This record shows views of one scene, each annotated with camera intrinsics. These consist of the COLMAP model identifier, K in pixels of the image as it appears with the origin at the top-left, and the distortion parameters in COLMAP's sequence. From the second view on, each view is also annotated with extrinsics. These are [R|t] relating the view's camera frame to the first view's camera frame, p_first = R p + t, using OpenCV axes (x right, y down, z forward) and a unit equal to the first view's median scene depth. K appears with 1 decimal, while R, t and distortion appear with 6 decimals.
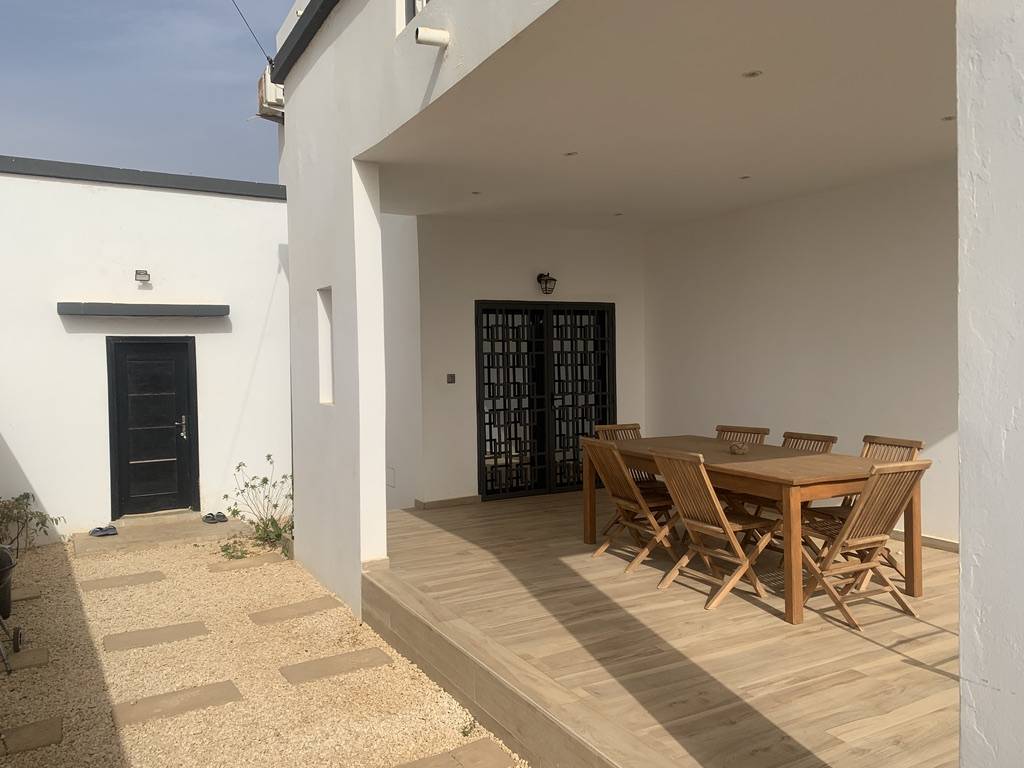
lens RADIAL K [[783.3, 0, 511.4], [0, 783.3, 370.5], [0, 0, 1]] dist [0.069091, -0.117806]
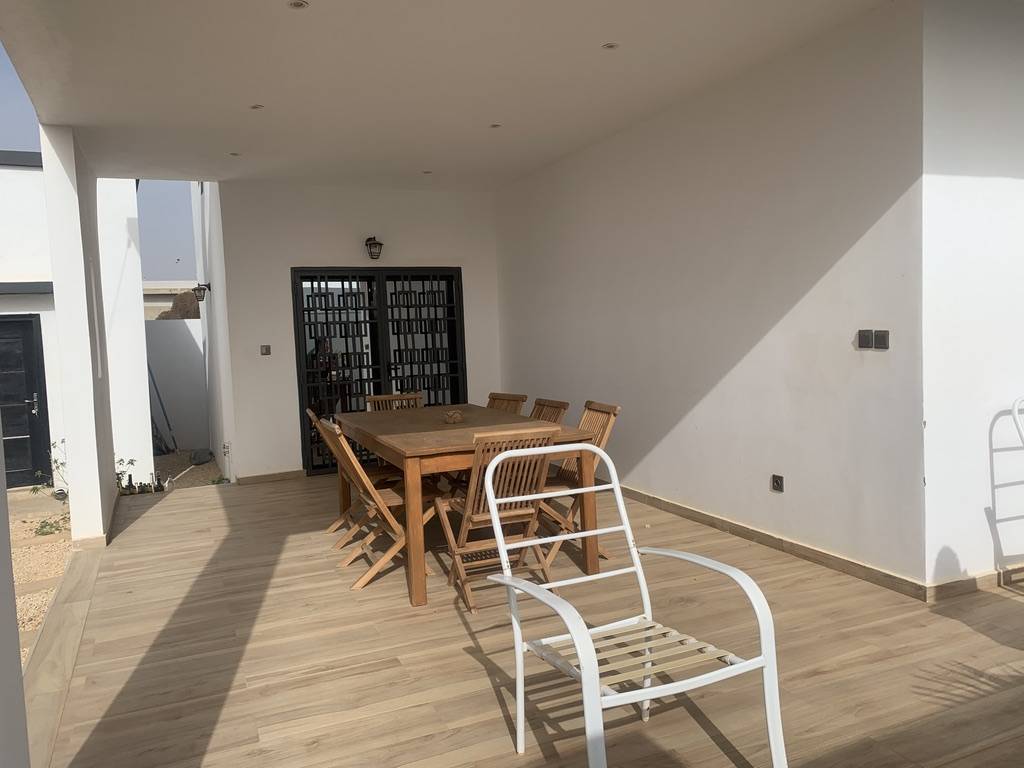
lens RADIAL K [[789.0, 0, 516.9], [0, 789.0, 366.1], [0, 0, 1]] dist [0.003532, 0.007565]
pose [[0.996616, -0.021432, -0.079356, 0.510394], [0.023841, 0.999279, 0.029541, 0.014392], [0.078666, -0.031333, 0.996409, 0.089181]]
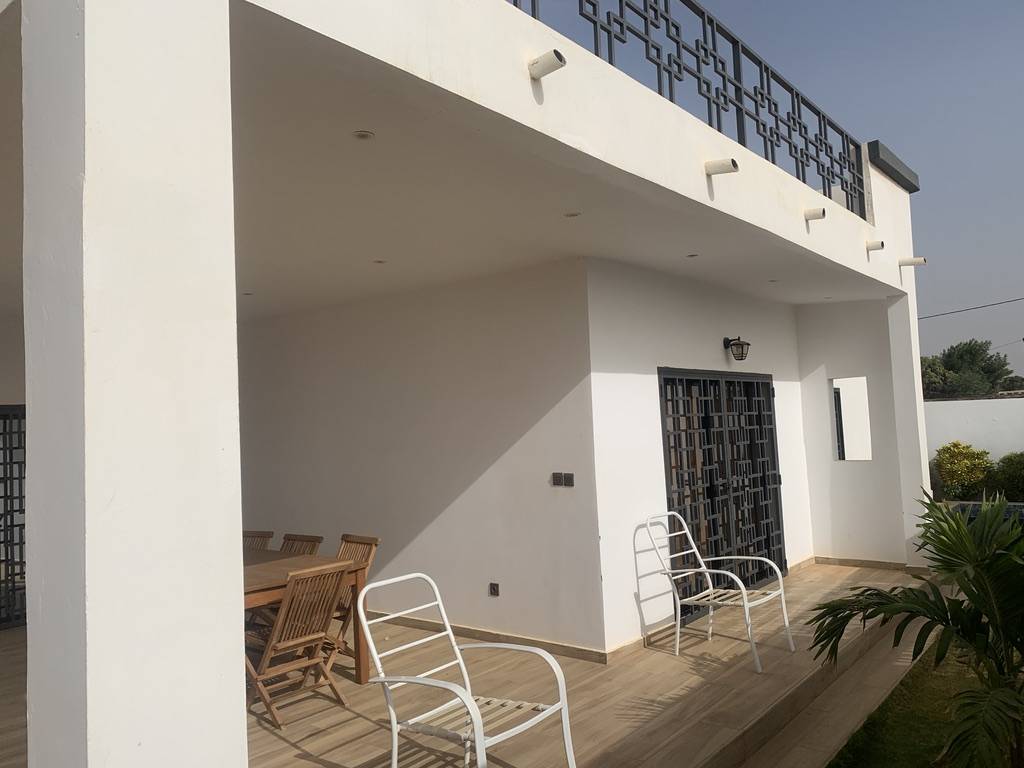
lens RADIAL K [[783.3, 0, 511.4], [0, 783.3, 370.5], [0, 0, 1]] dist [0.069091, -0.117806]
pose [[0.925767, -0.004158, 0.378072, 0.289912], [0.040559, 0.995262, -0.088367, -0.044914], [-0.375914, 0.097141, 0.921549, -0.141969]]
